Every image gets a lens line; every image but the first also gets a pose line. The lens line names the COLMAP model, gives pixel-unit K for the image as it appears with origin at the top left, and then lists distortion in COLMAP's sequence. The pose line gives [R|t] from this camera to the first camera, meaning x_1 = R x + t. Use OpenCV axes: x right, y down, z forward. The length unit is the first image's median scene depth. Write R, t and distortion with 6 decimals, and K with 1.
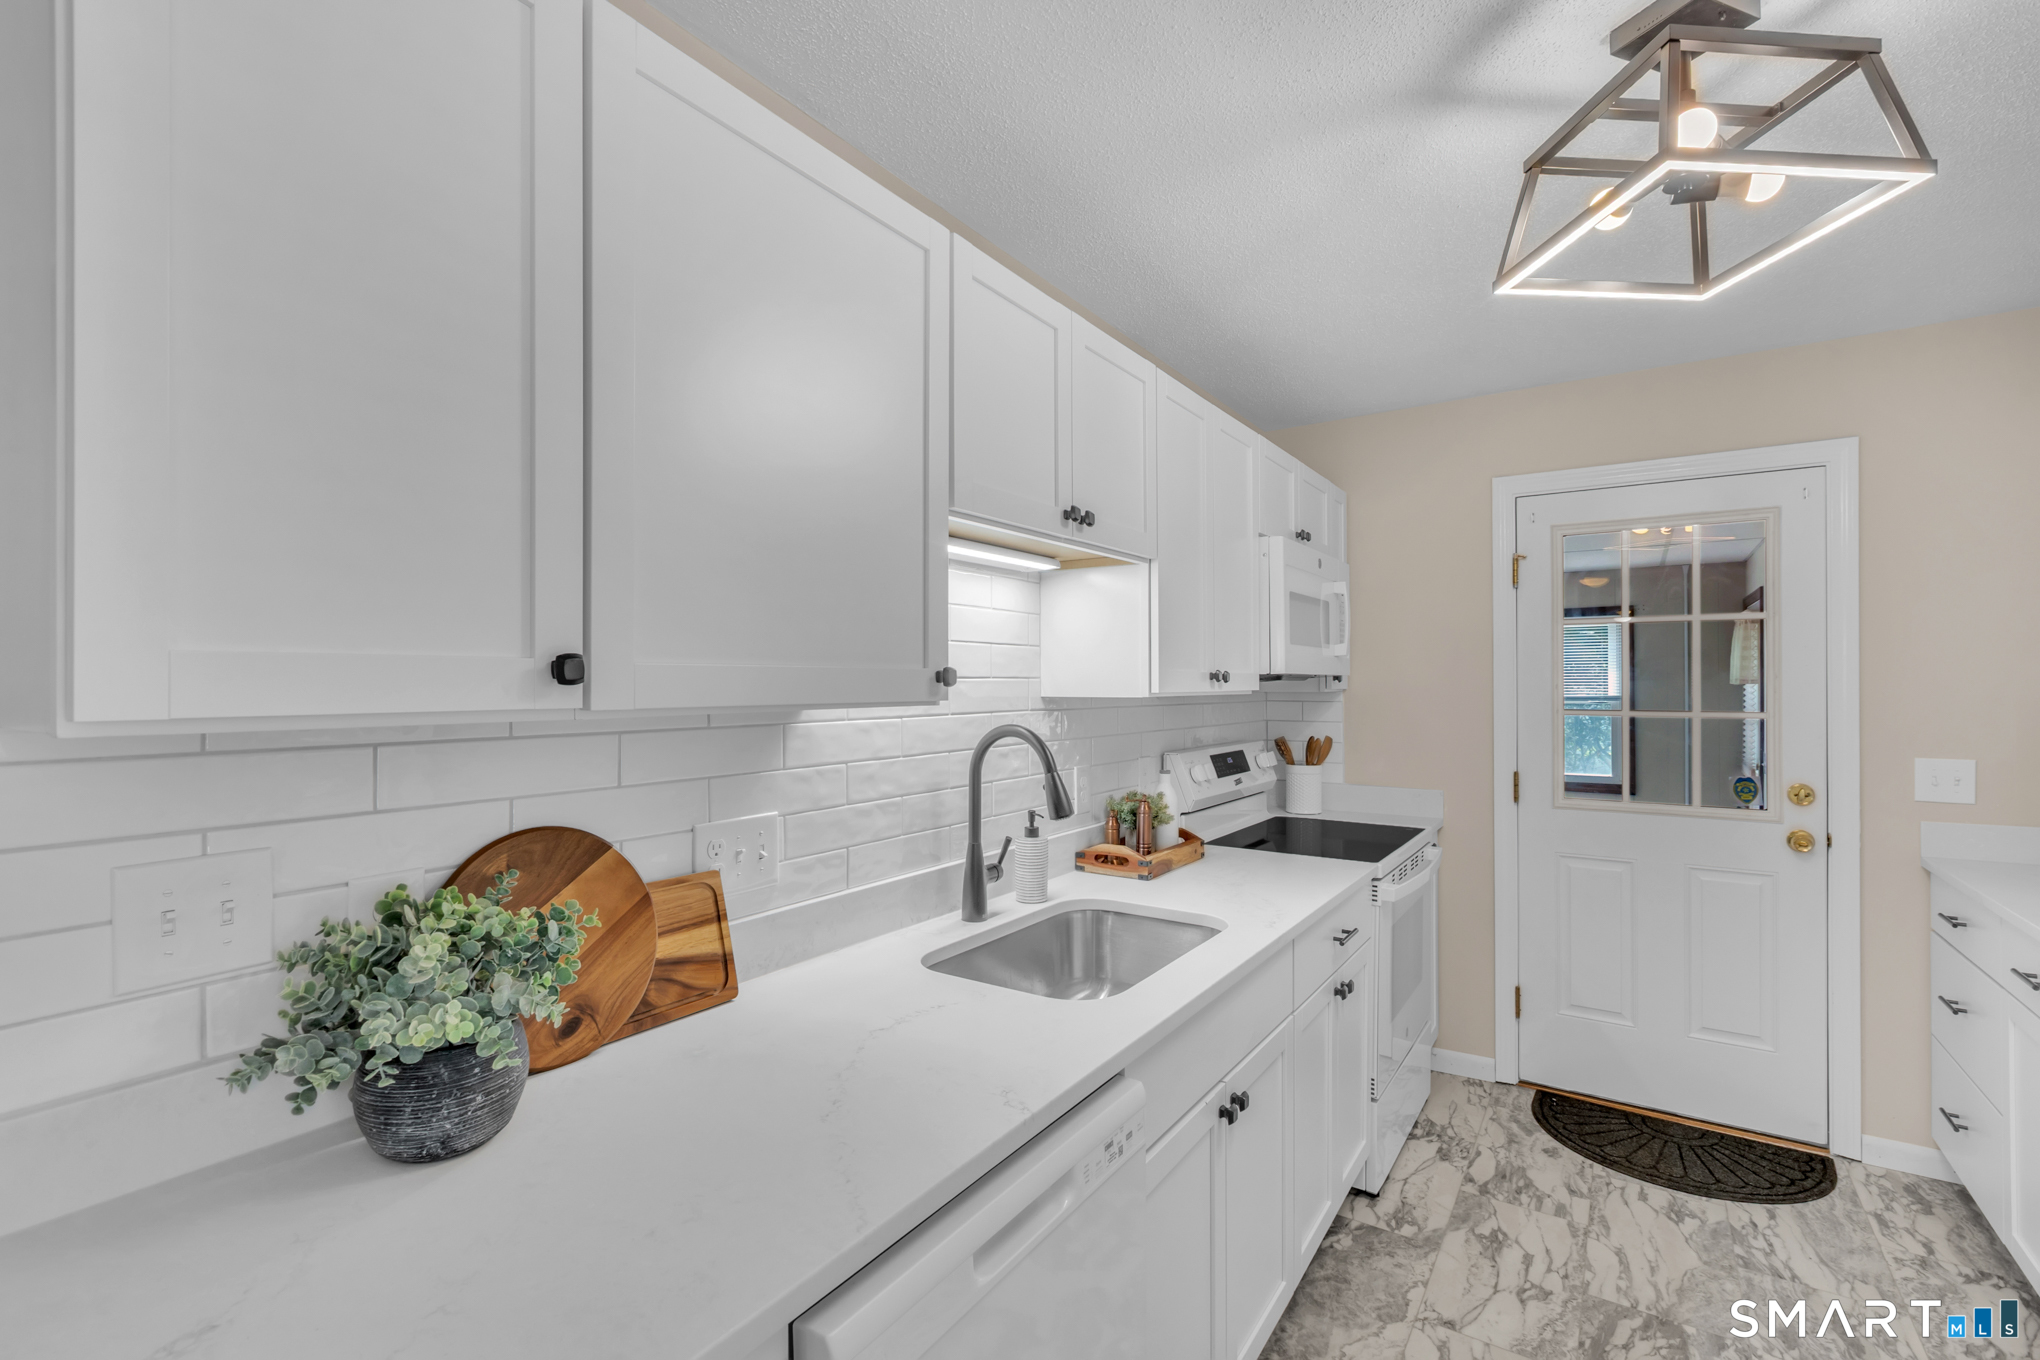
lens RADIAL K [[917.9, 0, 1022.0], [0, 917.9, 676.5], [0, 0, 1]] dist [0.001147, 0.000500]
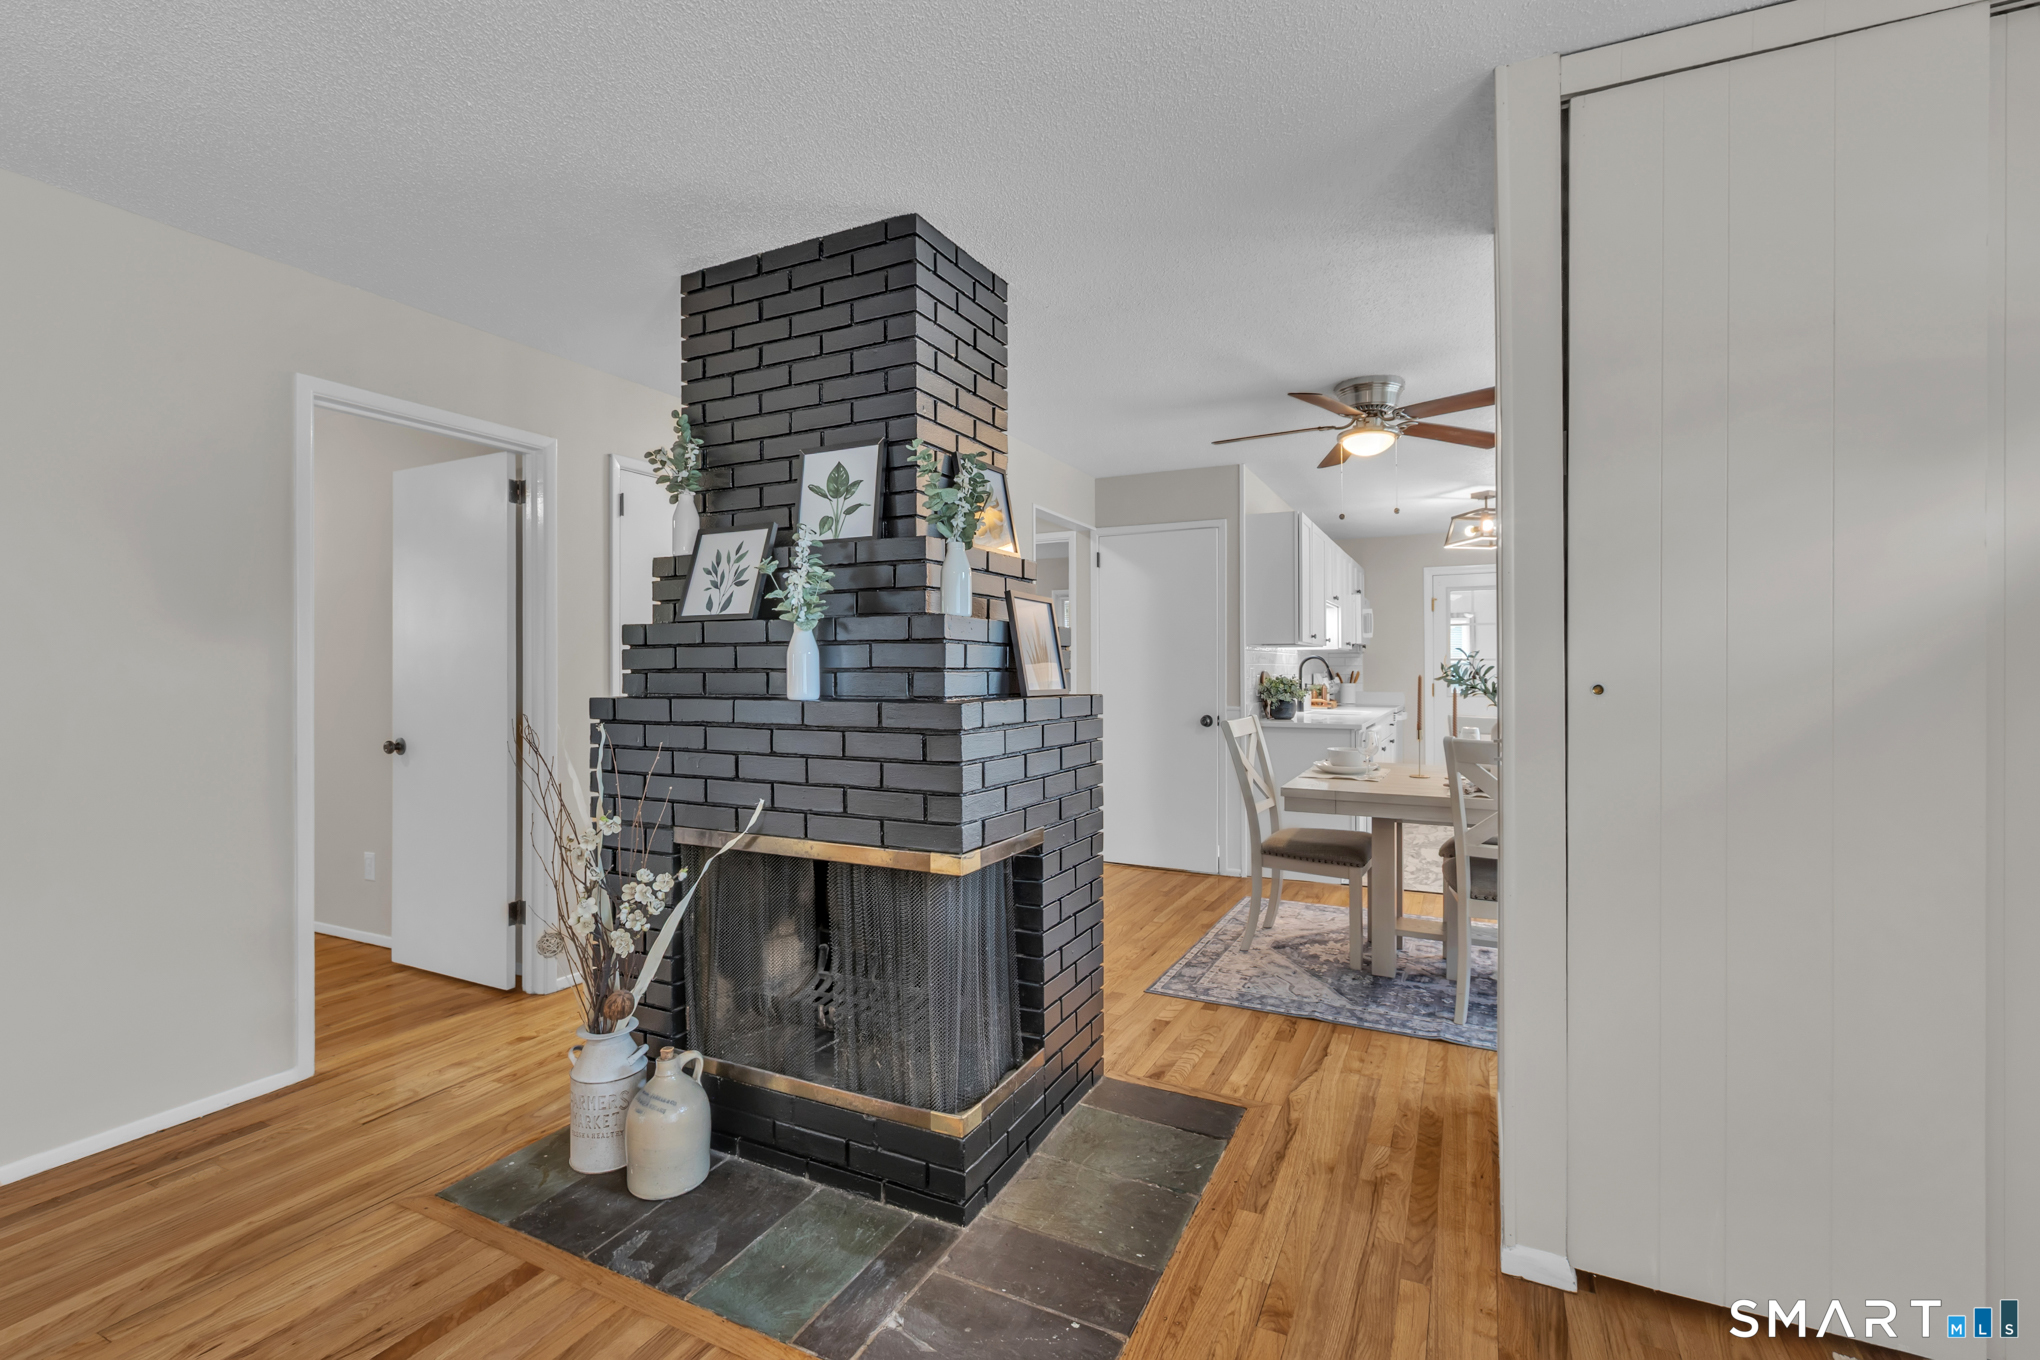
lens RADIAL K [[913.7, 0, 1016.9], [0, 913.7, 677.6], [0, 0, 1]] dist [-0.000758, -0.000090]
pose [[0.991321, 0.000020, 0.131463, -1.230199], [-0.002411, 0.999835, 0.018026, 0.056321], [-0.131441, -0.018187, 0.991157, -1.785501]]
